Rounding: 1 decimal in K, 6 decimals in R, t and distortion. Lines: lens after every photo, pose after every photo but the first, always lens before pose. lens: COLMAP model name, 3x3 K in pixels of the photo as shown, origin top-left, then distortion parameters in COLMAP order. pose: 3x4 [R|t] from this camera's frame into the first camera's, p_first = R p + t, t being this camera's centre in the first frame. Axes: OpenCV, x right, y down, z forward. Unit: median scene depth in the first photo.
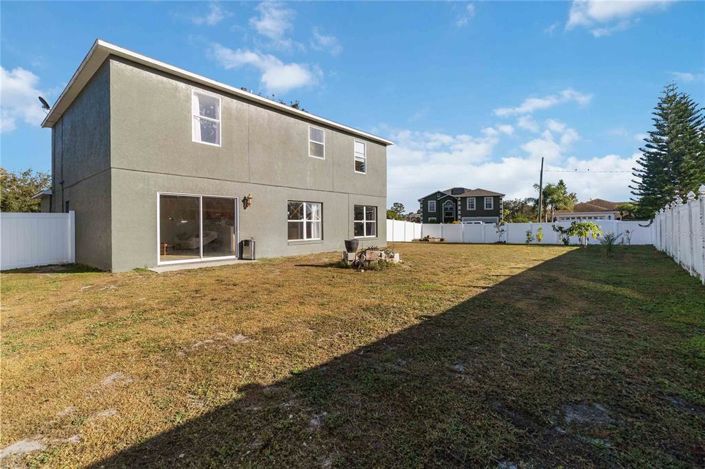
lens RADIAL K [[323.4, 0, 347.7], [0, 323.4, 226.0], [0, 0, 1]] dist [0.000954, 0.000496]
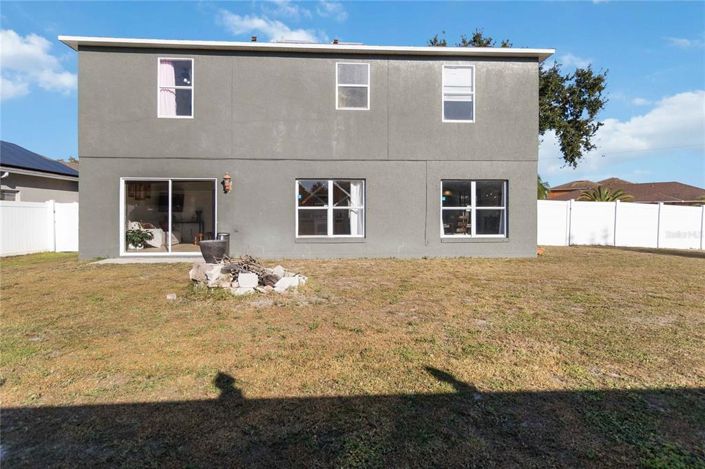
lens RADIAL K [[367.5, 0, 353.3], [0, 367.5, 214.7], [0, 0, 1]] dist [0.004735, 0.000265]
pose [[0.694062, 0.004293, -0.719903, 0.423883], [-0.006180, 0.999981, 0.000005, -0.001881], [0.719889, 0.004445, 0.694075, 0.486070]]
